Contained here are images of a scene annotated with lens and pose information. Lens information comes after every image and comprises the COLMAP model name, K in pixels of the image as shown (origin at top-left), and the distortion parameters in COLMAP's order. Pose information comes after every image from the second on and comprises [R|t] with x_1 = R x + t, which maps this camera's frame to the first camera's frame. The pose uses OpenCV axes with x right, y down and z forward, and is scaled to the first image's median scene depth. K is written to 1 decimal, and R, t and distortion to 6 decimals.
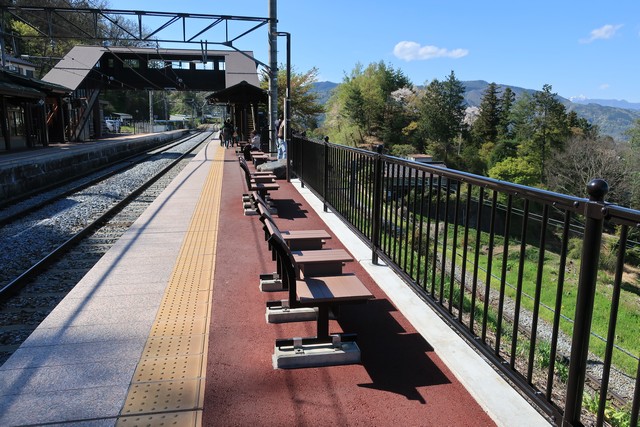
lens RADIAL K [[497.0, 0, 320.0], [0, 497.0, 213.5], [0, 0, 1]] dist [-0.005207, 0.001377]
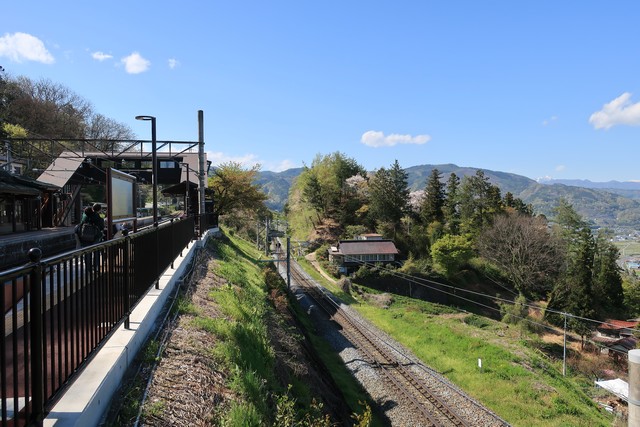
lens RADIAL K [[497.0, 0, 320.0], [0, 497.0, 213.5], [0, 0, 1]] dist [-0.005207, 0.001377]
pose [[0.998809, -0.020627, 0.044206, 0.037858], [0.027692, 0.985787, -0.165704, 0.016778], [-0.040160, 0.166731, 0.985184, -0.092559]]
